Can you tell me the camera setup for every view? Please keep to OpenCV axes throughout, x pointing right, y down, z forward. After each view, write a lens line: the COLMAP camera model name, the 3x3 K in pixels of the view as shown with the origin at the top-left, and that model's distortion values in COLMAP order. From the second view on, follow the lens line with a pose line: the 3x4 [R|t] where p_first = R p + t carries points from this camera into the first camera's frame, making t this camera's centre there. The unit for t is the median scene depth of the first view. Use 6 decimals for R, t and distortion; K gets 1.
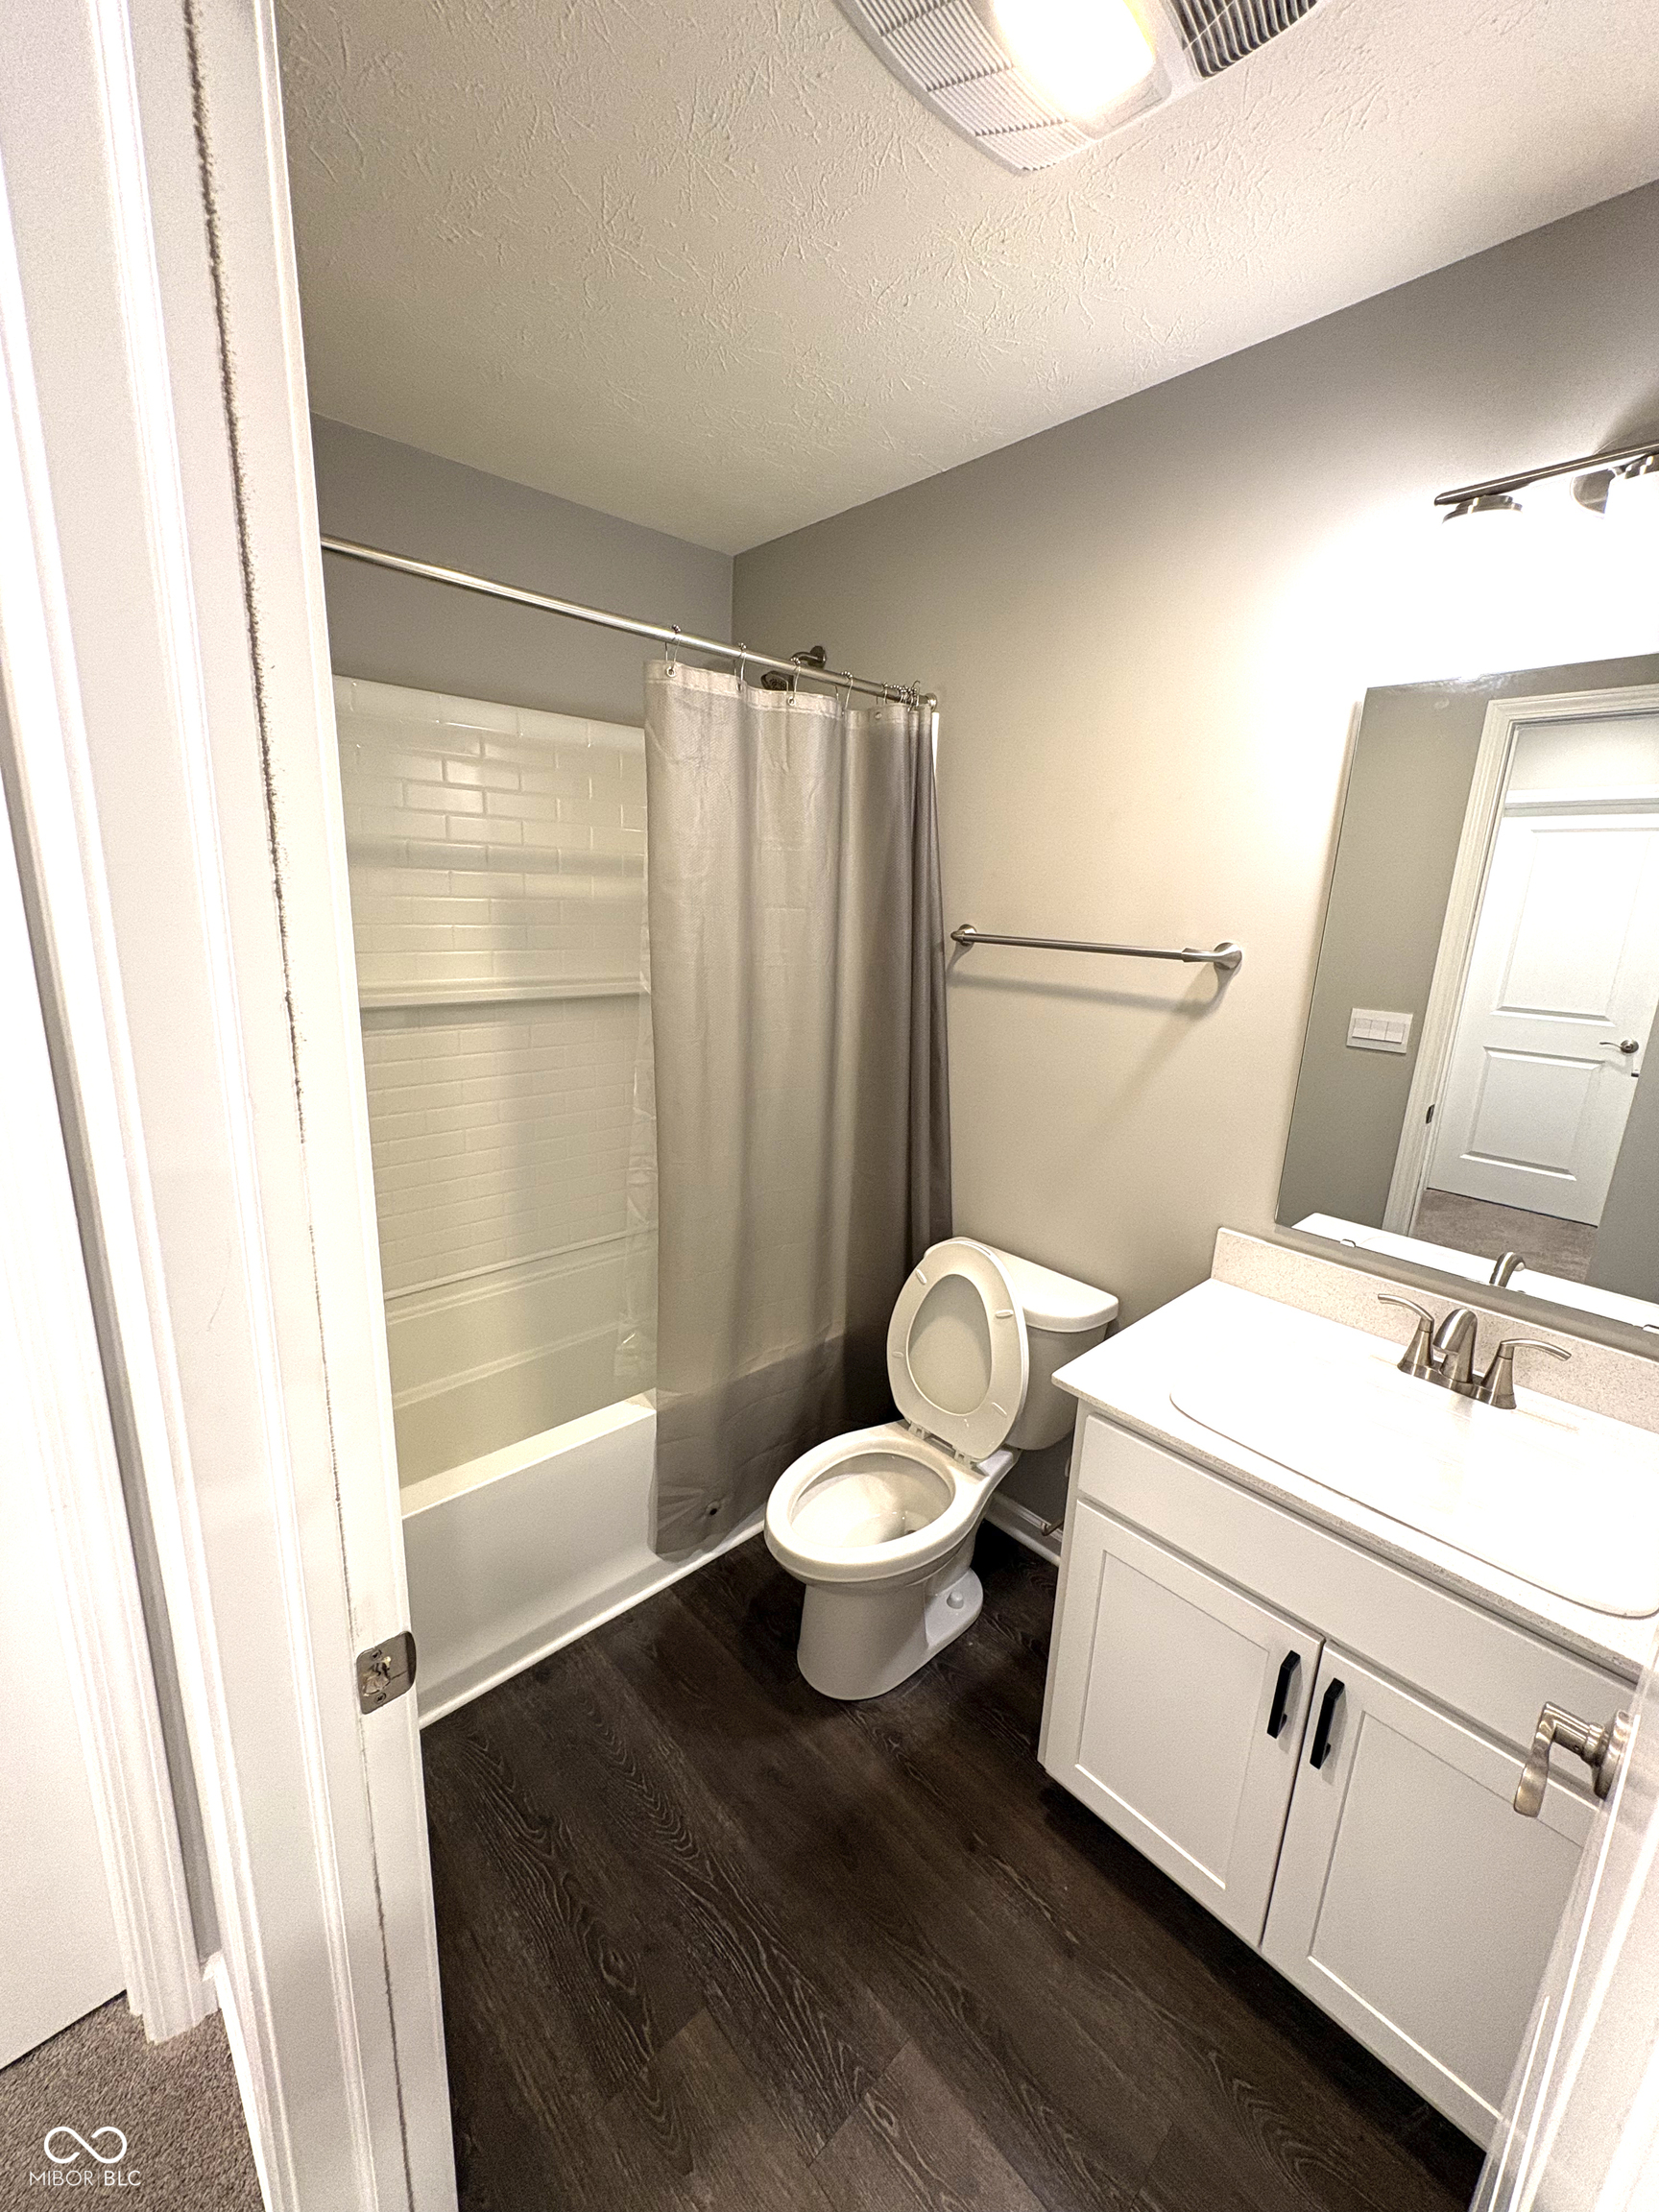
lens RADIAL K [[879.0, 0, 826.2], [0, 879.0, 1097.3], [0, 0, 1]] dist [-0.000551, -0.001056]
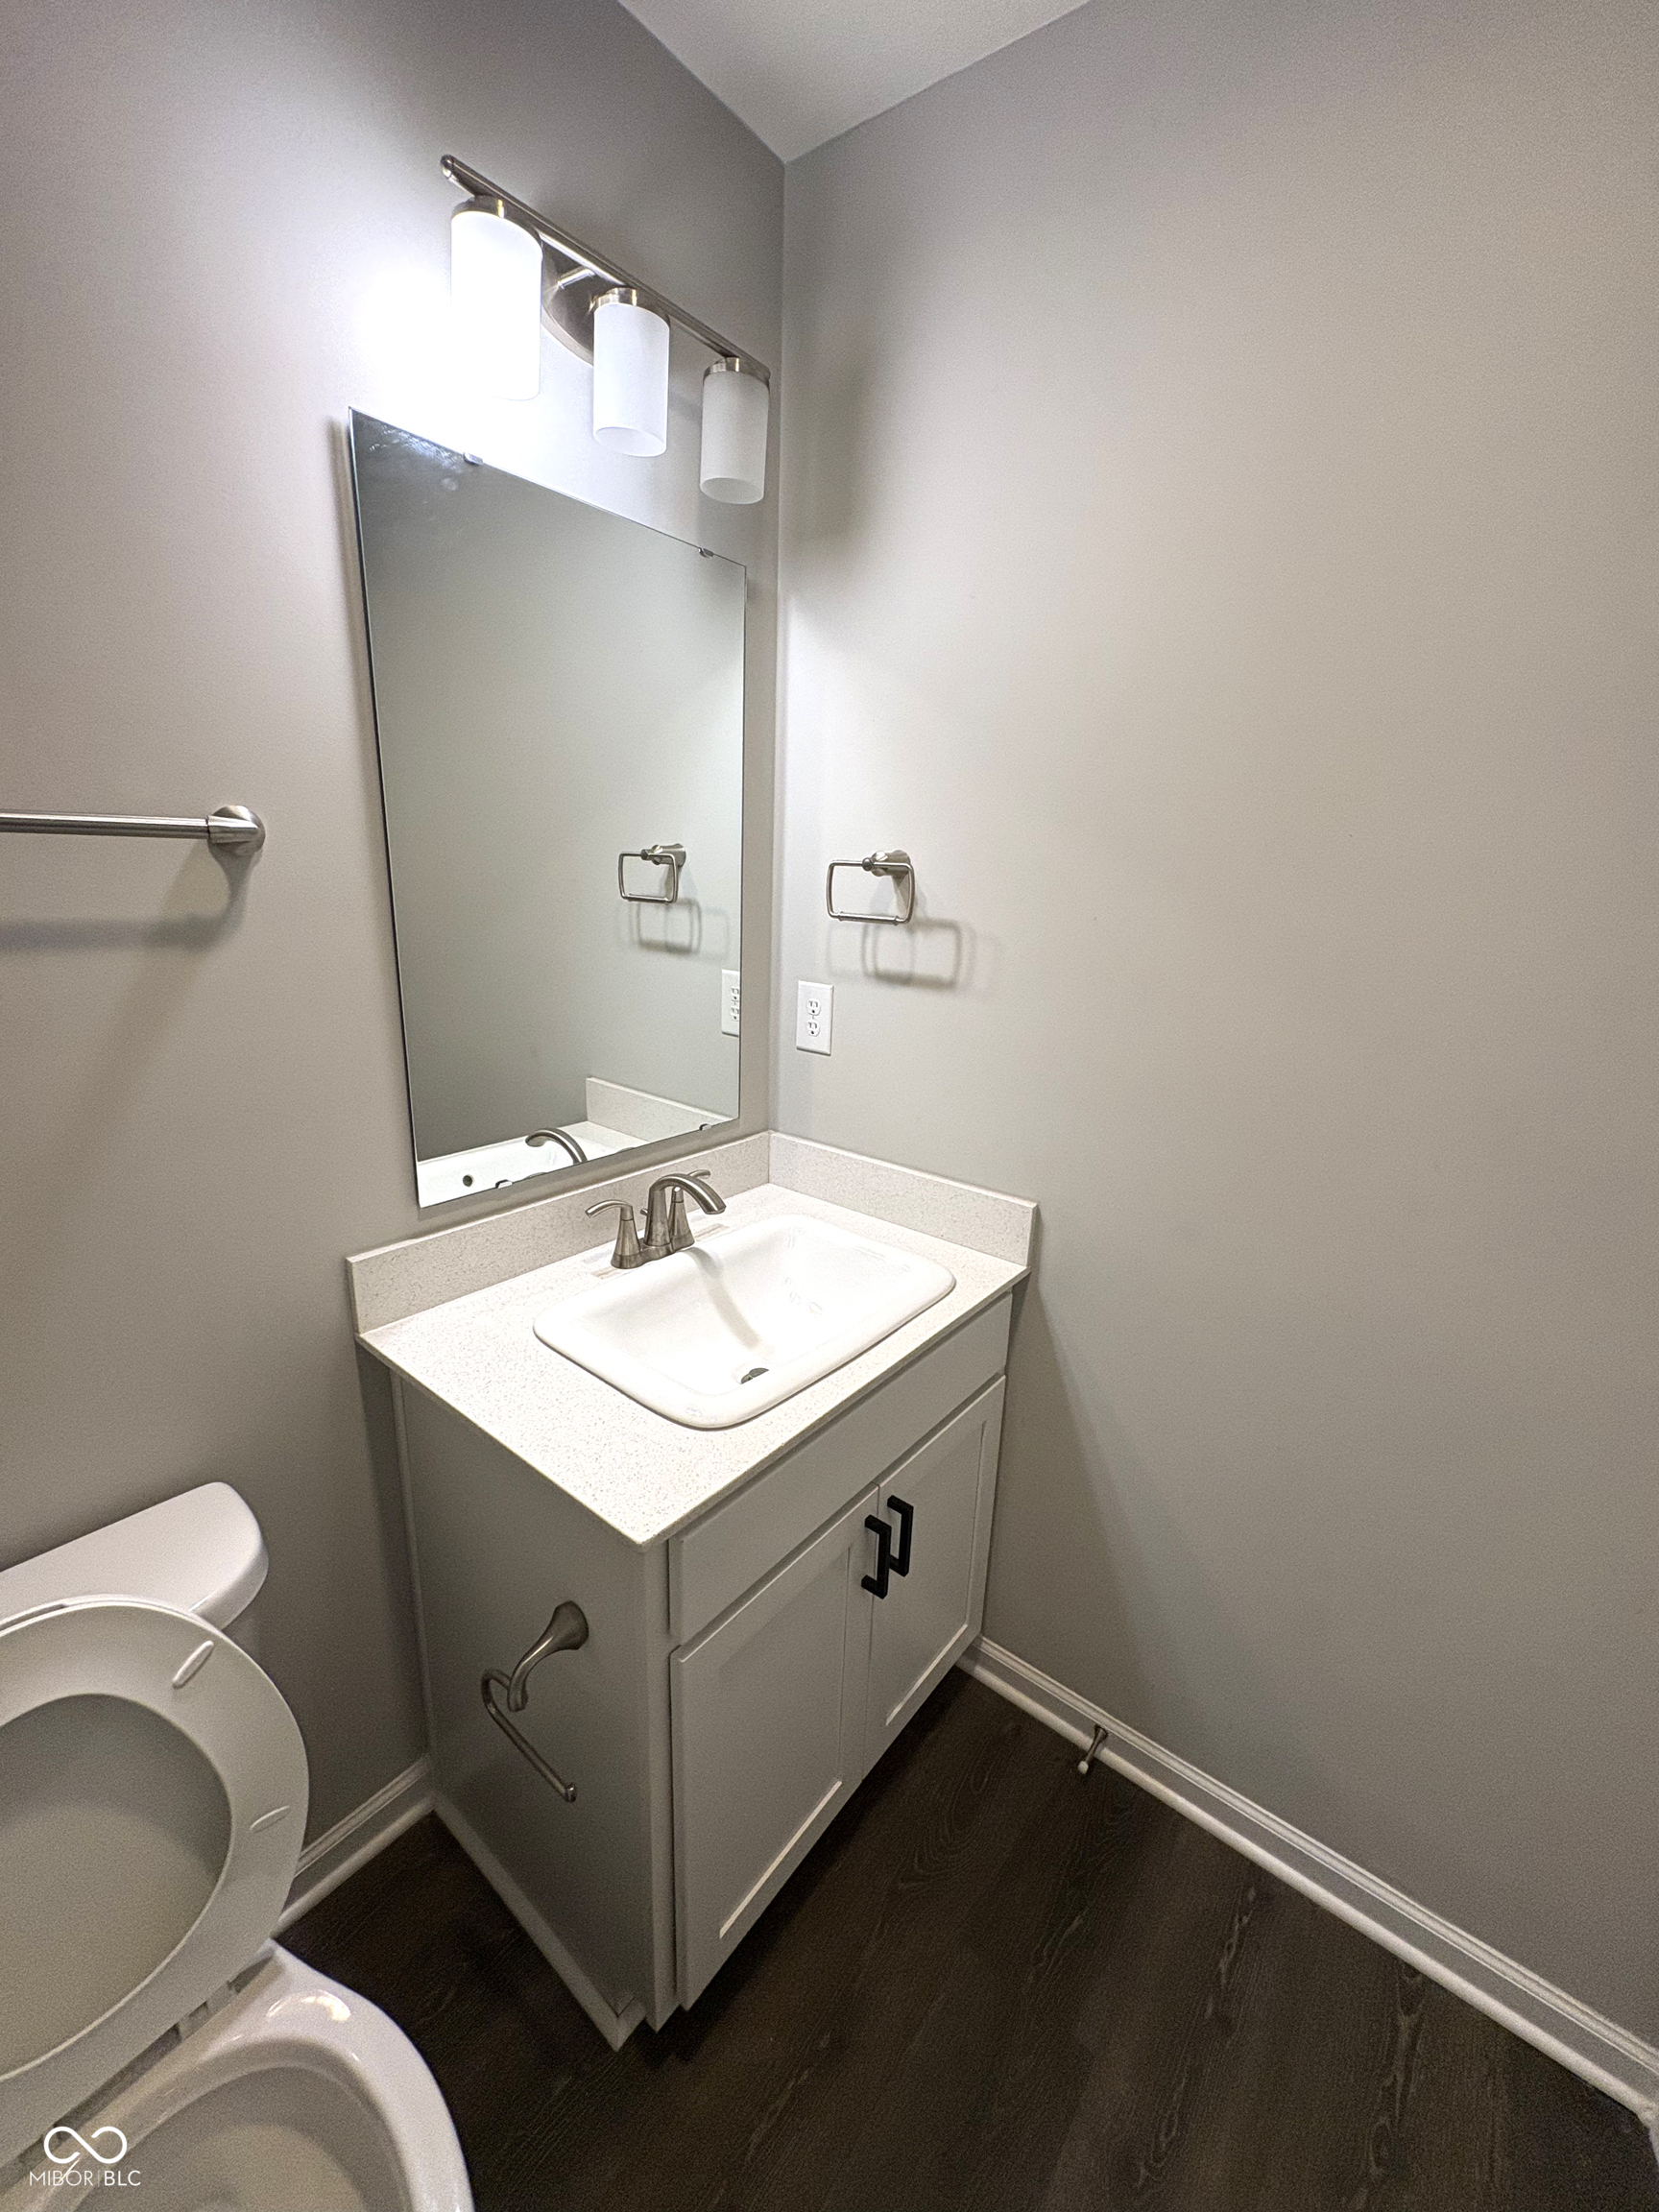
lens RADIAL K [[879.0, 0, 825.2], [0, 879.0, 1102.8], [0, 0, 1]] dist [-0.000551, -0.001056]
pose [[-0.154481, -0.298862, 0.941710, -0.192378], [0.188052, 0.926832, 0.324989, -0.108302], [-0.969934, 0.227296, -0.086977, 0.707165]]
